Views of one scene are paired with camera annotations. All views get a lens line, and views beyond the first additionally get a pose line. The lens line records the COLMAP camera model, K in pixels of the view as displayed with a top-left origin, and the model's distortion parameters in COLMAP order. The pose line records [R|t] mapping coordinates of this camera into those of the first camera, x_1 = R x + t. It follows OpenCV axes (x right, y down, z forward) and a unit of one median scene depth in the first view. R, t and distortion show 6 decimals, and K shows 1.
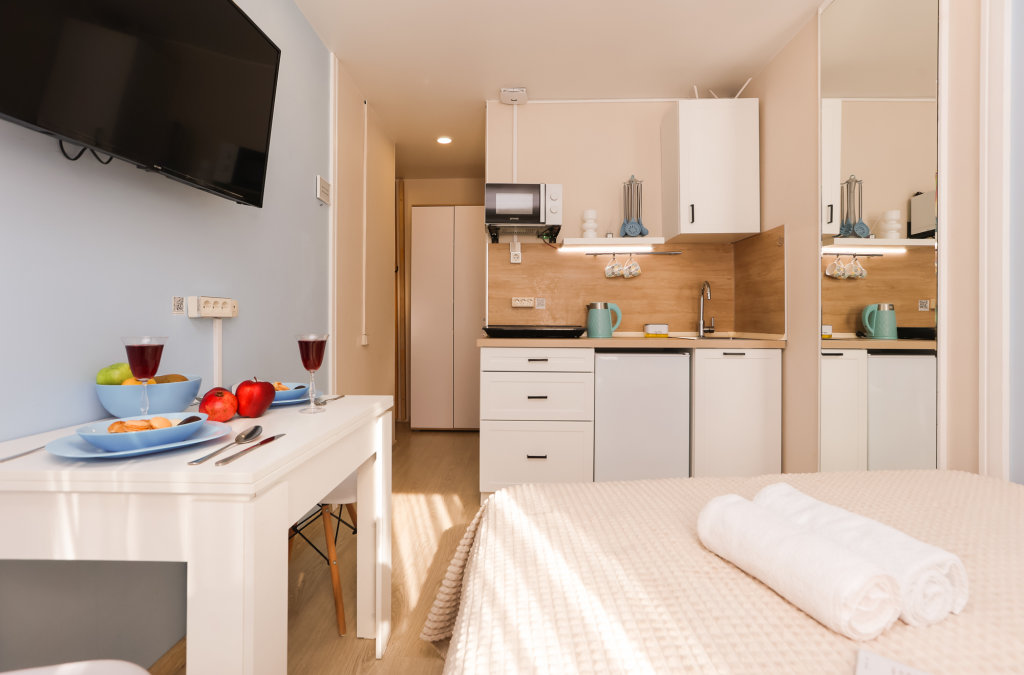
lens RADIAL K [[481.4, 0, 514.6], [0, 481.4, 320.4], [0, 0, 1]] dist [-0.024455, 0.000028]
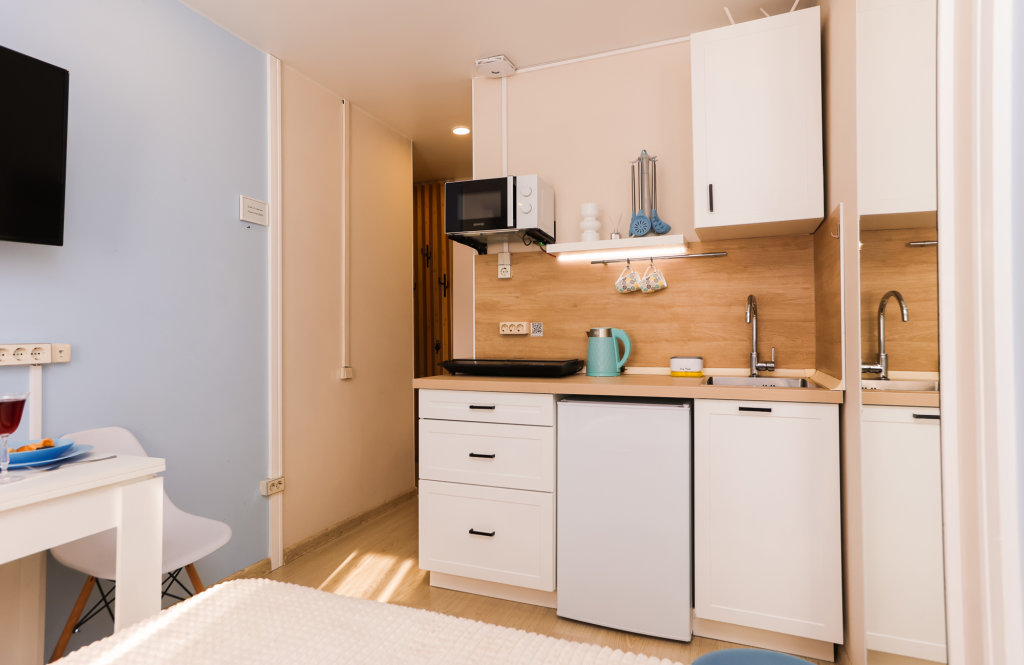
lens RADIAL K [[562.6, 0, 512.0], [0, 562.6, 332.5], [0, 0, 1]] dist [-0.001972, 0.000412]
pose [[0.940963, -0.010015, -0.338360, 0.339646], [0.009863, 0.999949, -0.002169, -0.029847], [0.338365, -0.001296, 0.941014, 0.141434]]
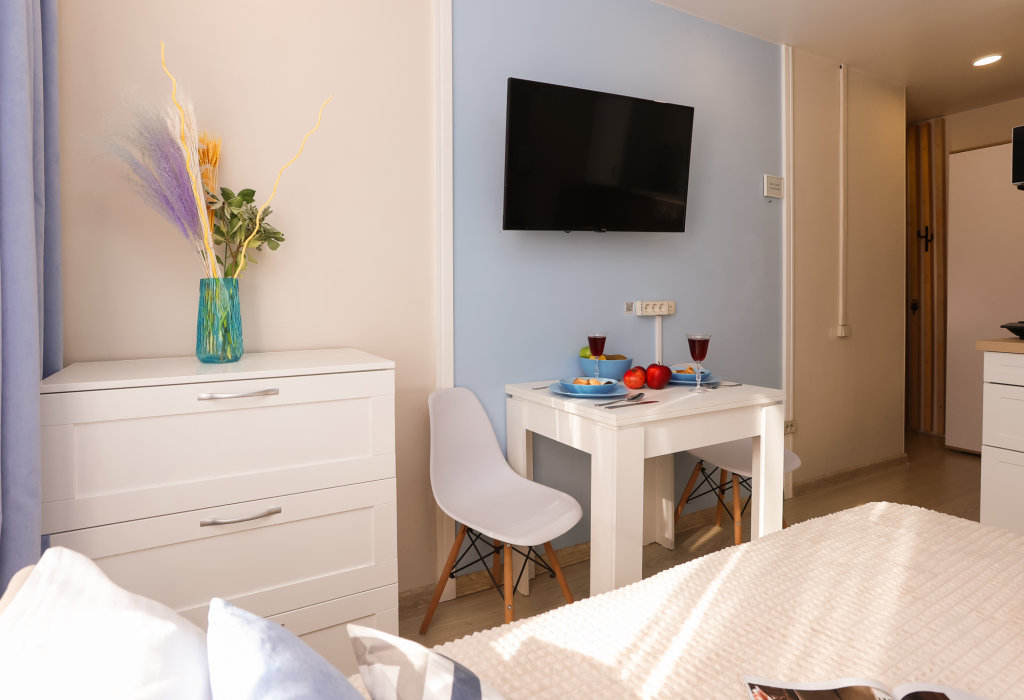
lens RADIAL K [[516.4, 0, 447.0], [0, 516.4, 306.0], [0, 0, 1]] dist [-0.002149, -0.000656]
pose [[0.464707, 0.011649, -0.885388, 0.217305], [0.011100, 0.999758, 0.018979, -0.035372], [0.885395, -0.018647, 0.464466, -0.120610]]
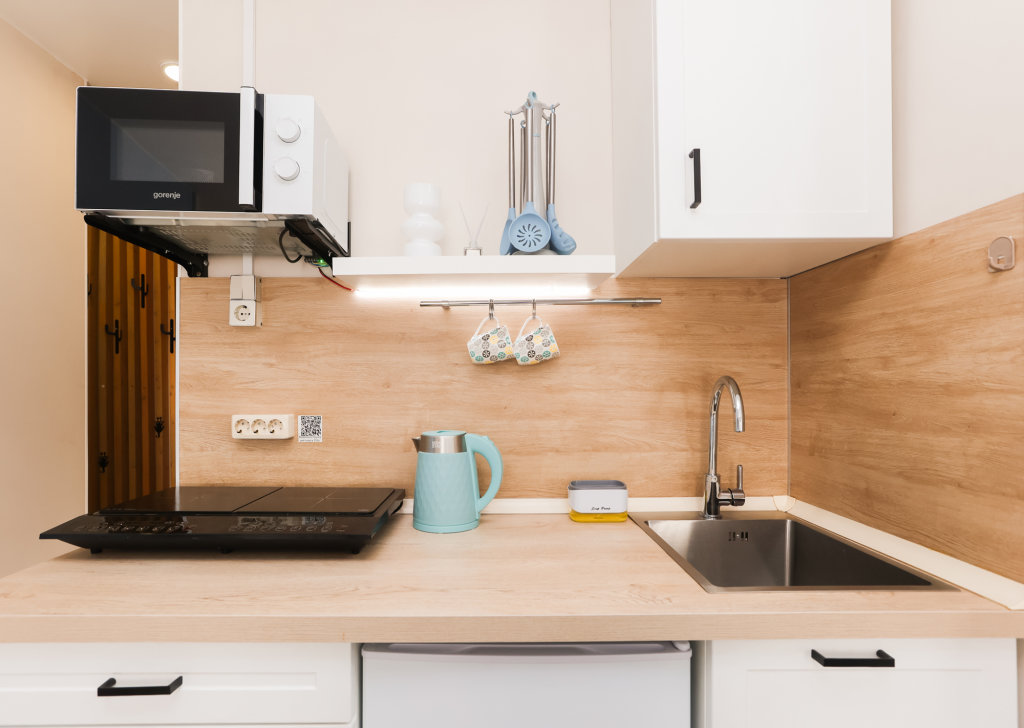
lens RADIAL K [[508.1, 0, 501.0], [0, 508.1, 385.6], [0, 0, 1]] dist [-0.033302, 0.000014]
pose [[0.998961, -0.004307, 0.045375, 0.202166], [0.004201, 0.999988, 0.002429, -0.074808], [-0.045385, -0.002236, 0.998967, 0.606083]]
